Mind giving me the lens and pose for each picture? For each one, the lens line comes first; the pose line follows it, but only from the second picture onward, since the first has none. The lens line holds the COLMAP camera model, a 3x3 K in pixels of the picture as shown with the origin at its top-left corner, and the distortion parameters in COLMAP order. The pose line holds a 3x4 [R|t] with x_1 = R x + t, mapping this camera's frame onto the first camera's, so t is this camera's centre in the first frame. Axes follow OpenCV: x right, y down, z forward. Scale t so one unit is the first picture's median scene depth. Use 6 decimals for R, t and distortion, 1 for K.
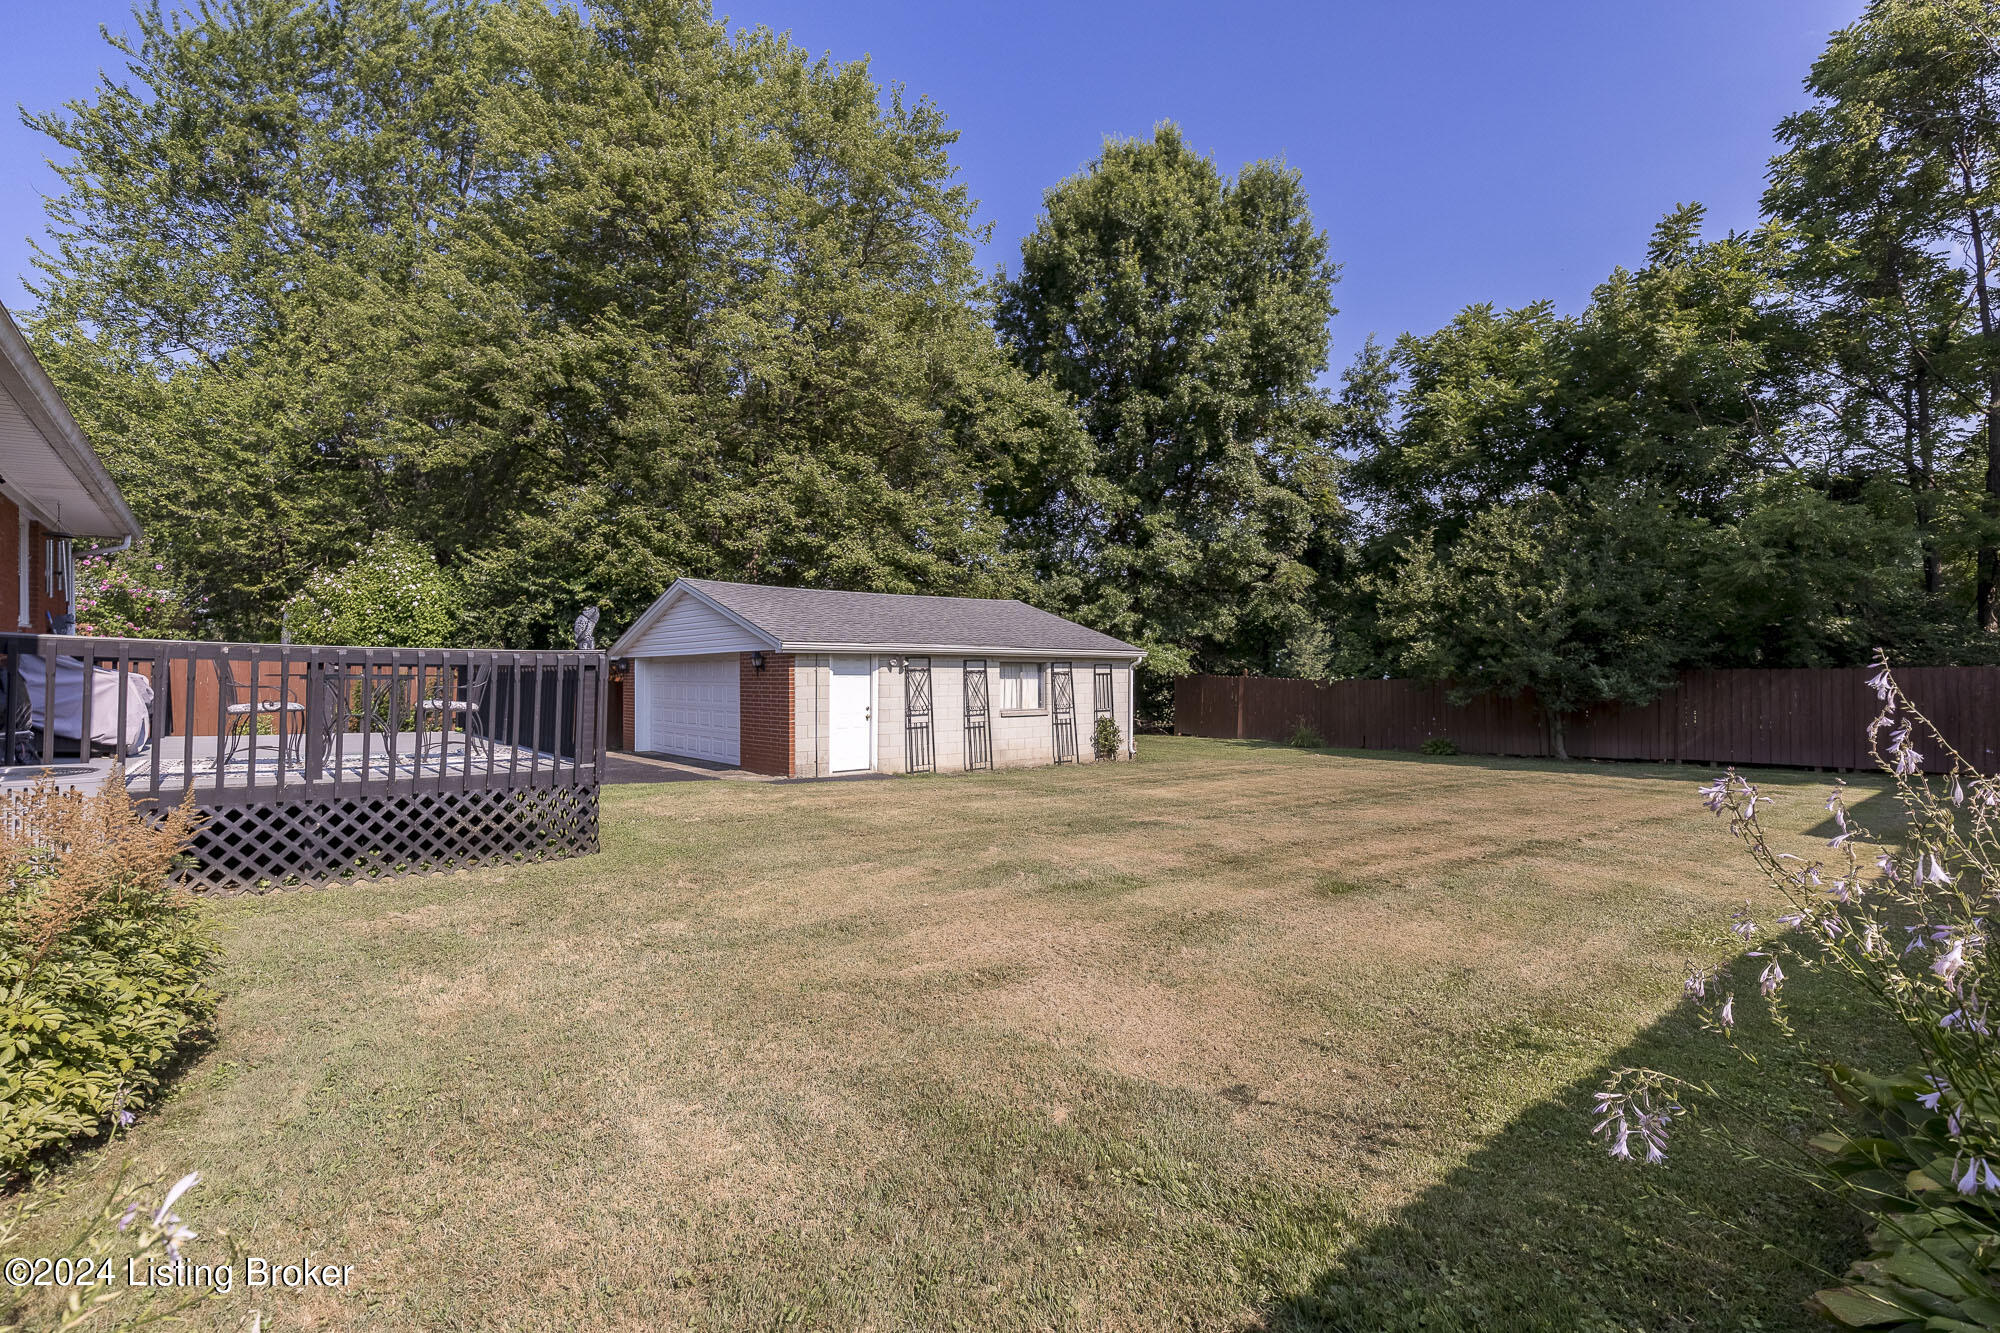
lens RADIAL K [[915.5, 0, 993.8], [0, 915.5, 658.7], [0, 0, 1]] dist [0.019093, -0.001923]
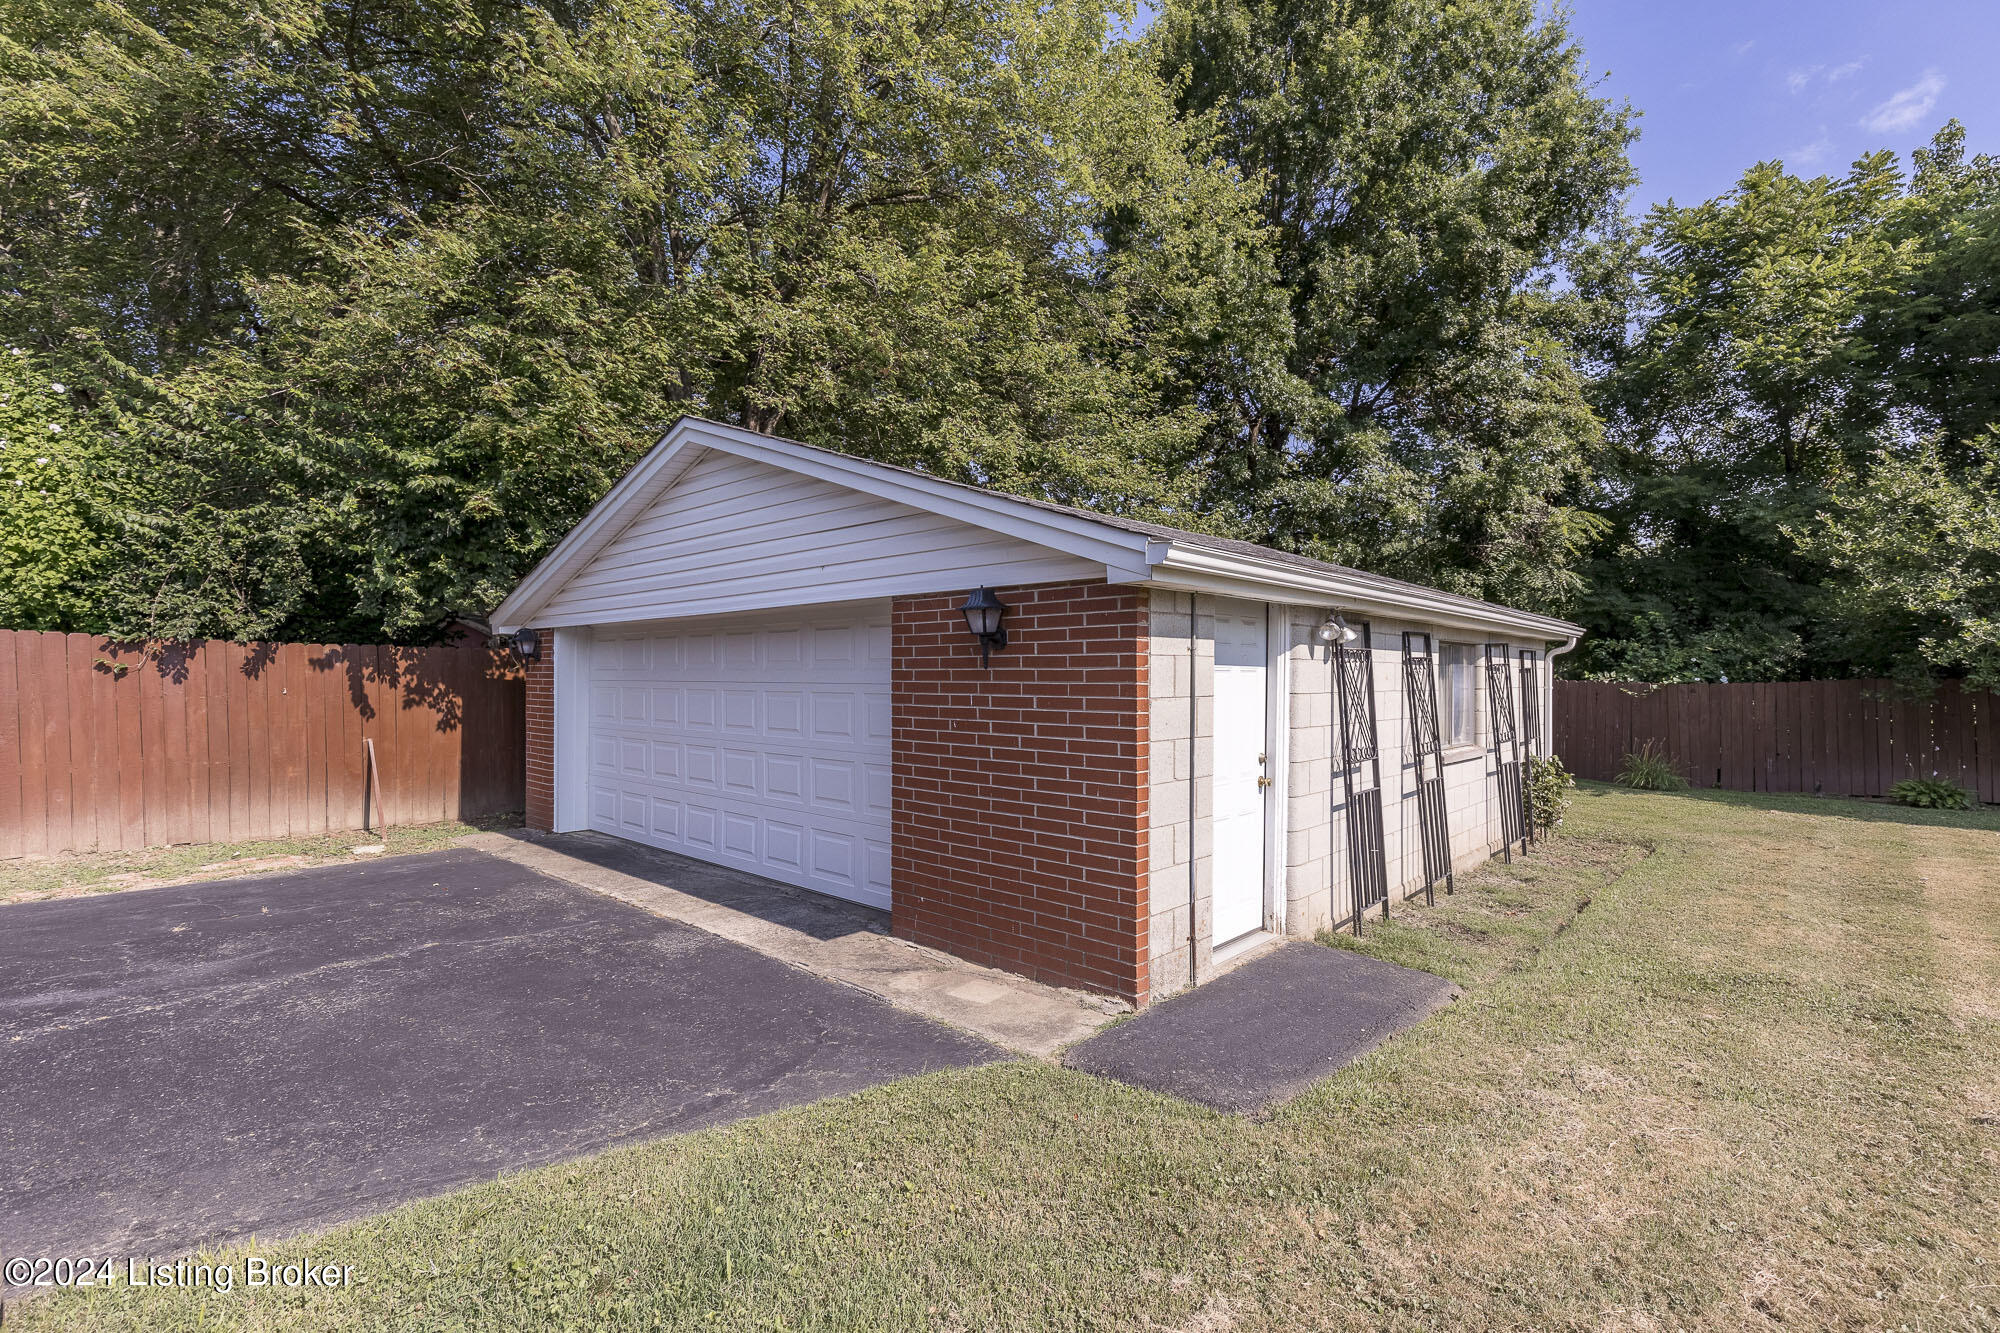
lens RADIAL K [[915.5, 0, 1005.9], [0, 915.5, 683.7], [0, 0, 1]] dist [0.019093, -0.001923]
pose [[0.992675, 0.005577, 0.120685, -0.225162], [-0.008503, 0.999682, 0.023747, 0.013953], [-0.120514, -0.024600, 0.992407, 0.522912]]
